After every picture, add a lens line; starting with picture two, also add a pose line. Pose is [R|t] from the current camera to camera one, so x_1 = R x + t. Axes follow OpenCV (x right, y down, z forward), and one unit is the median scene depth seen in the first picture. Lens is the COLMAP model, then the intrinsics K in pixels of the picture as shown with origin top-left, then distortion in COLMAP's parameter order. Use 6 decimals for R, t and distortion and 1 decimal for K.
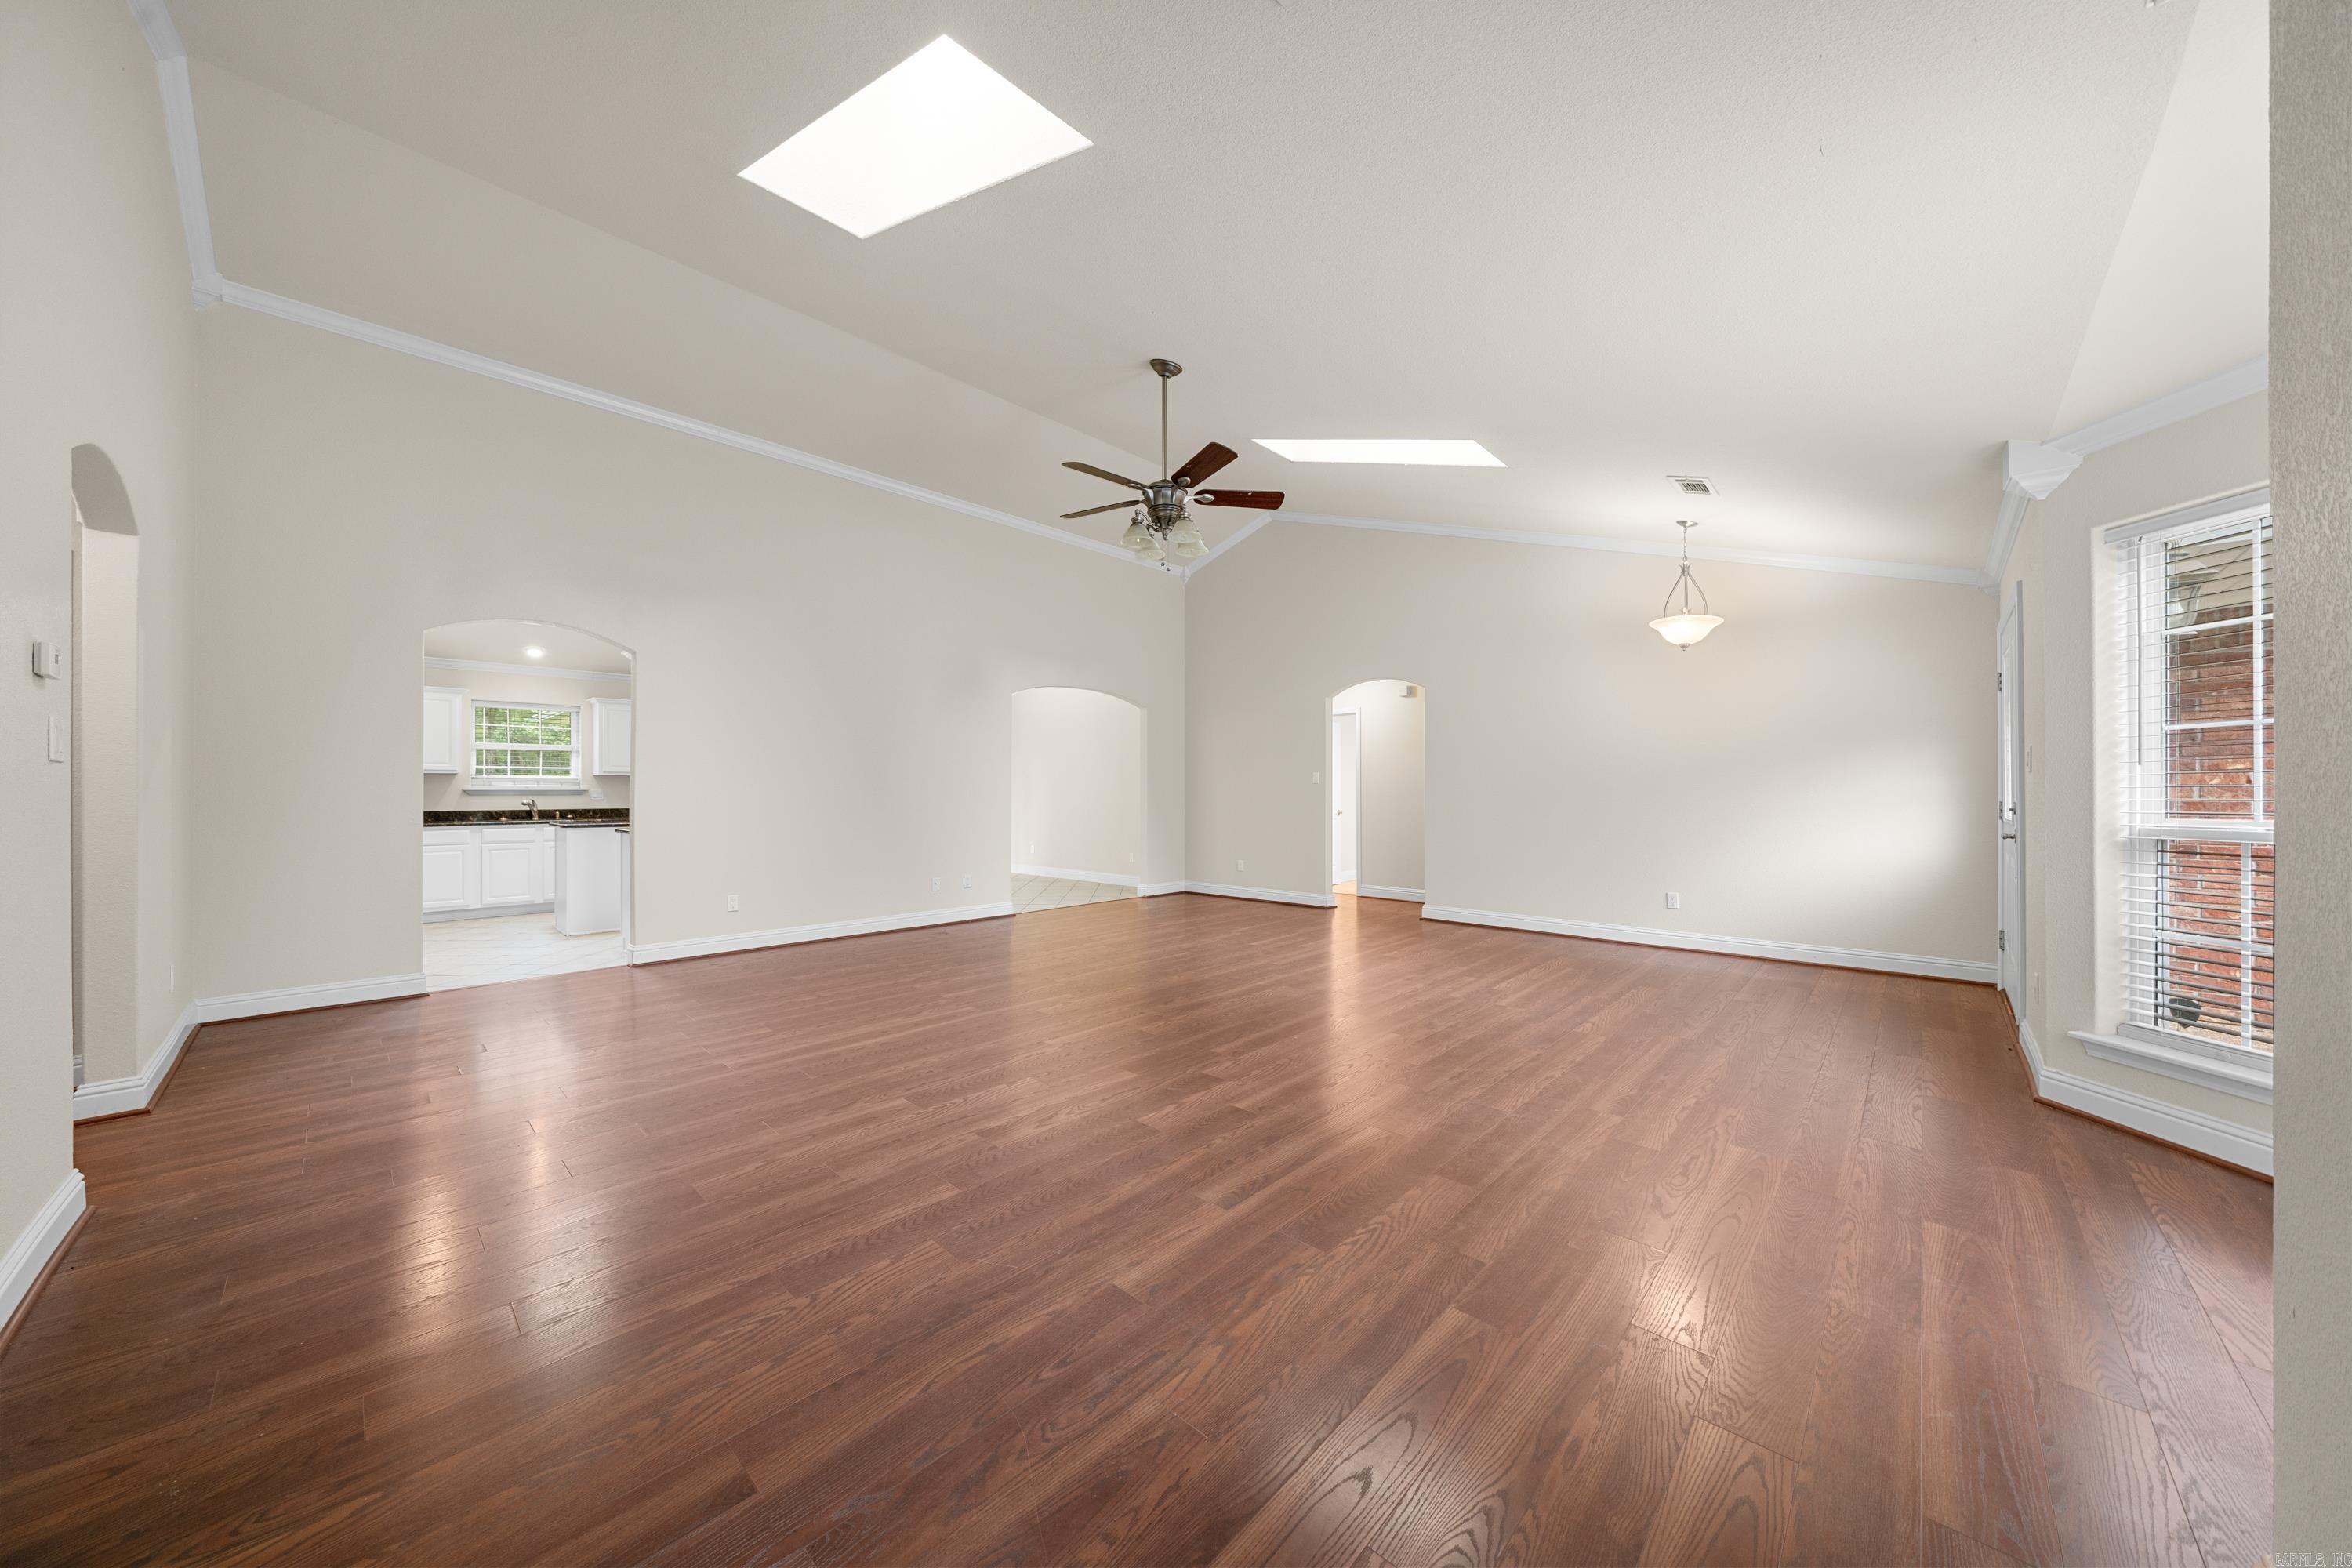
lens RADIAL K [[805.1, 0, 1176.0], [0, 805.1, 784.0], [0, 0, 1]] dist [-0.000946, -0.000024]
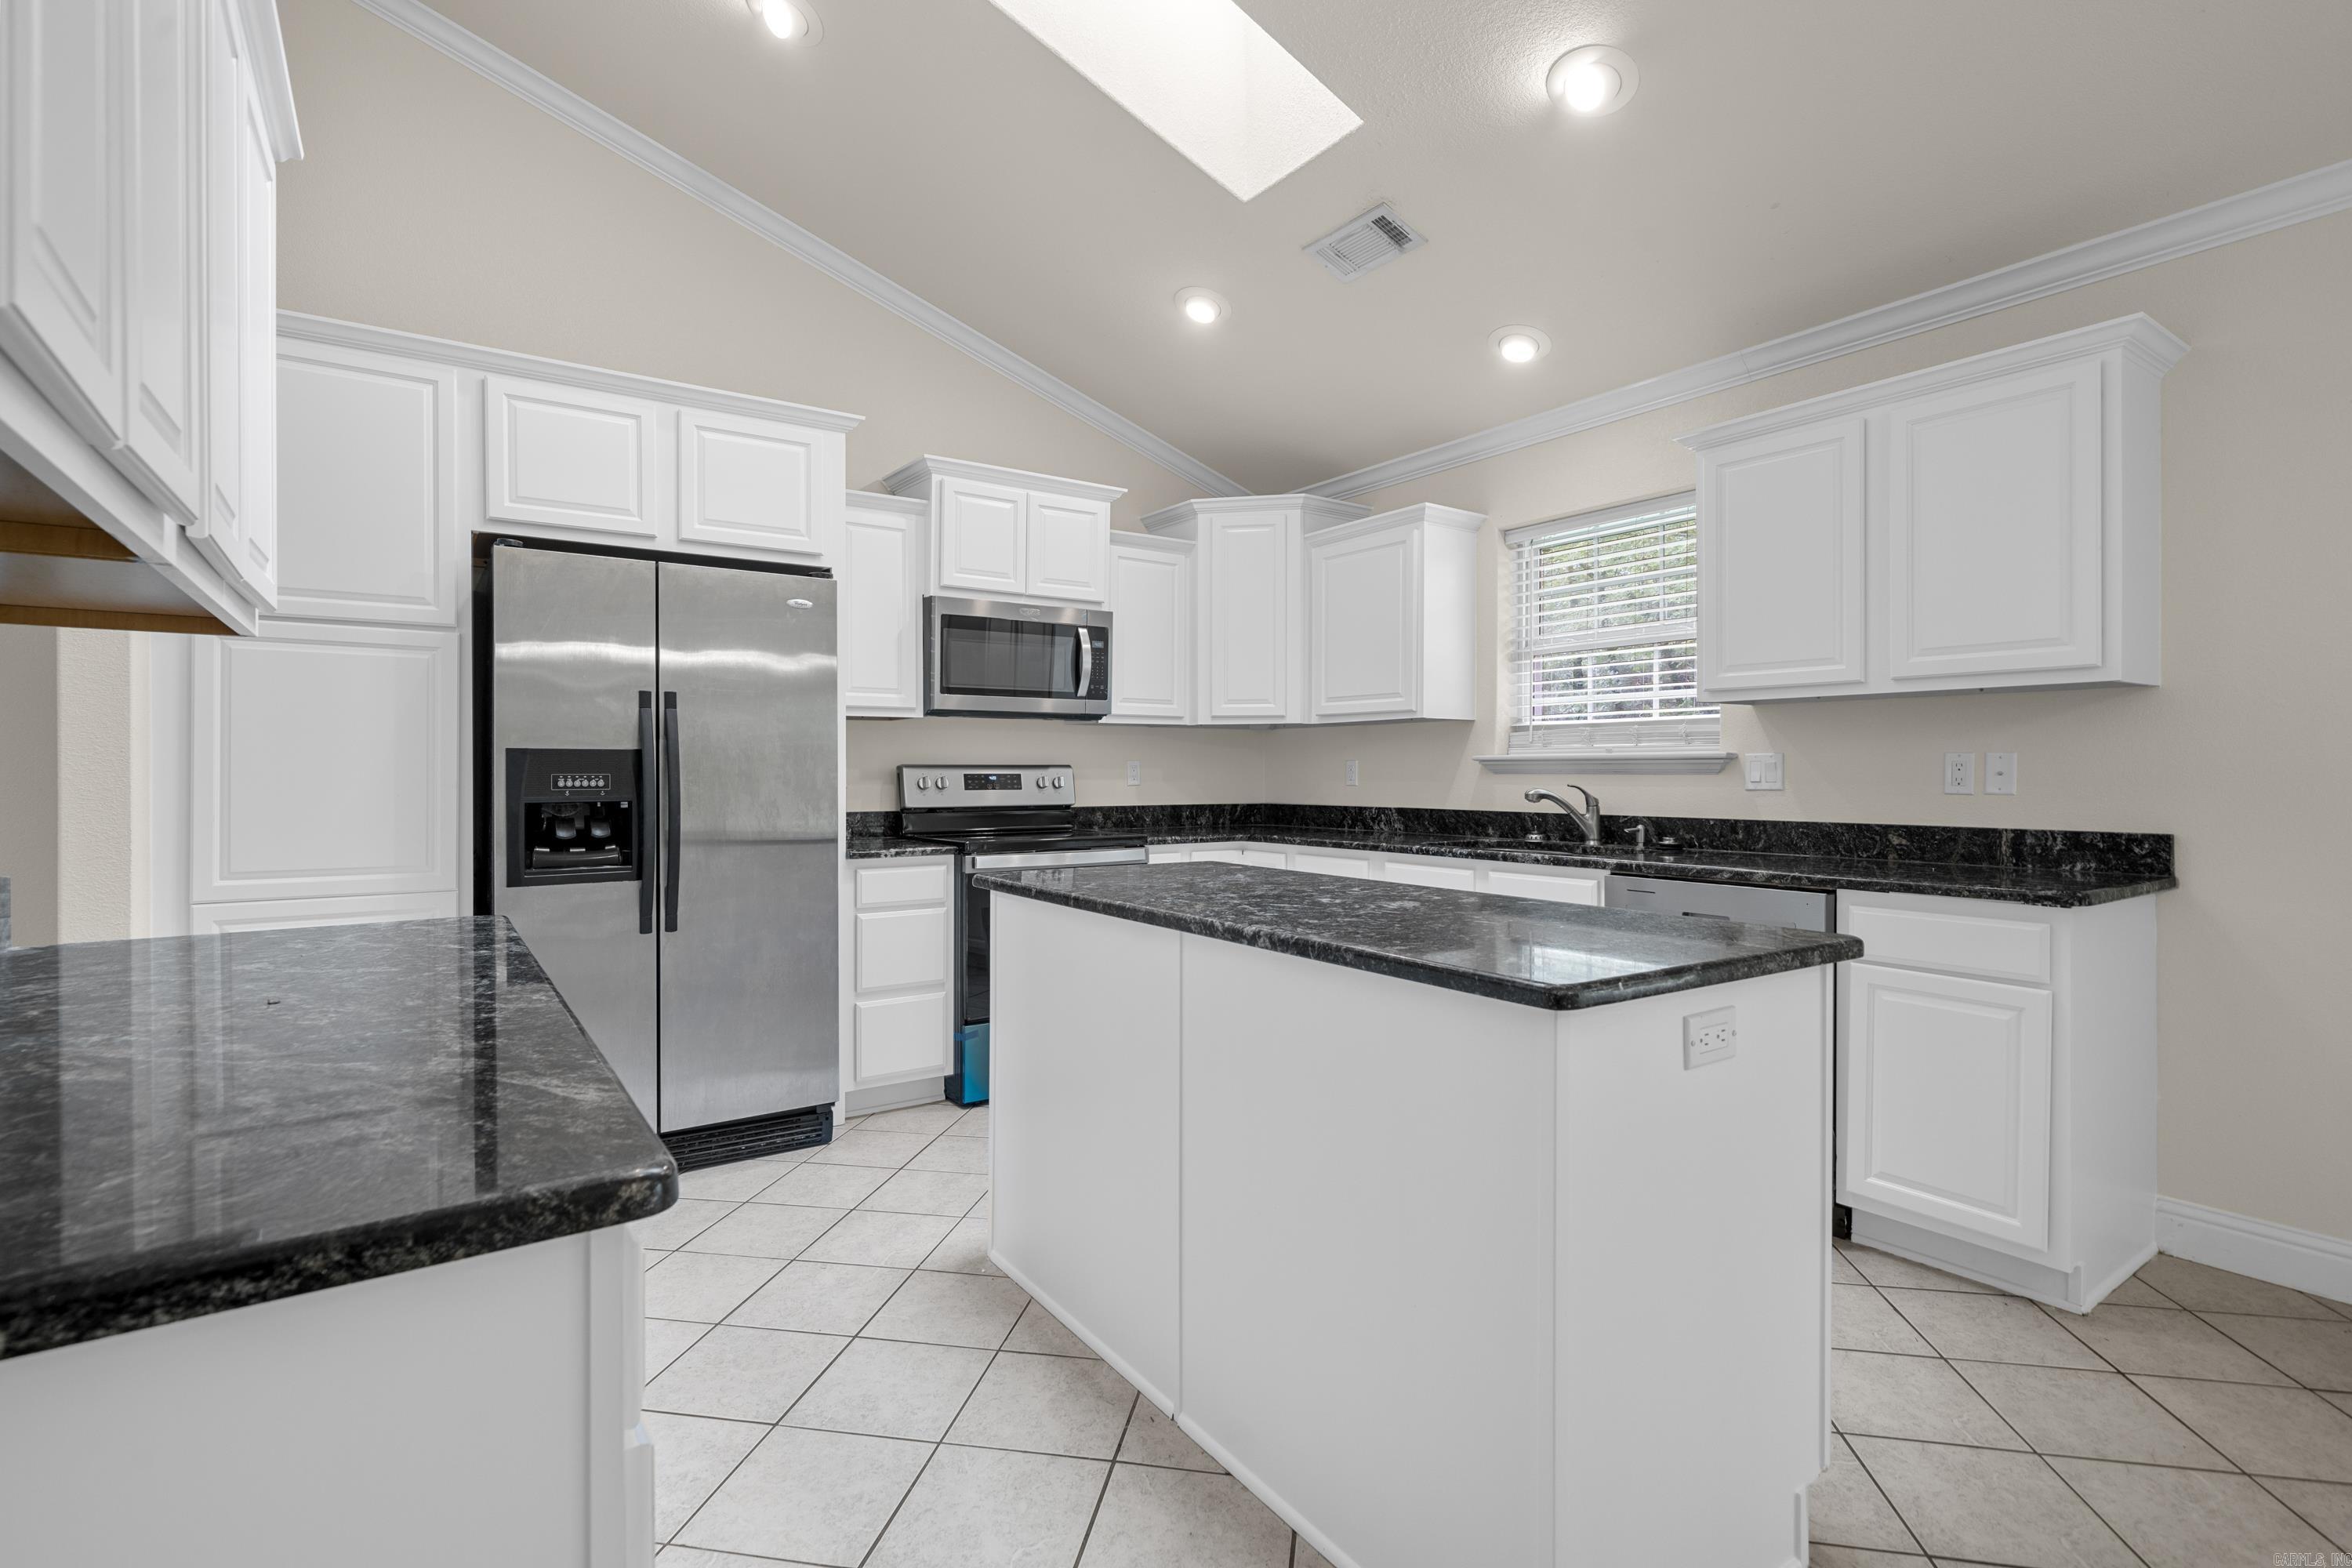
lens RADIAL K [[1099.6, 0, 1172.3], [0, 1099.6, 774.1], [0, 0, 1]] dist [-0.001067, -0.000081]
pose [[-0.198544, 0.006459, -0.980071, -0.303969], [0.004323, 0.999974, 0.005715, 0.011489], [0.980083, -0.003103, -0.198566, 0.928075]]
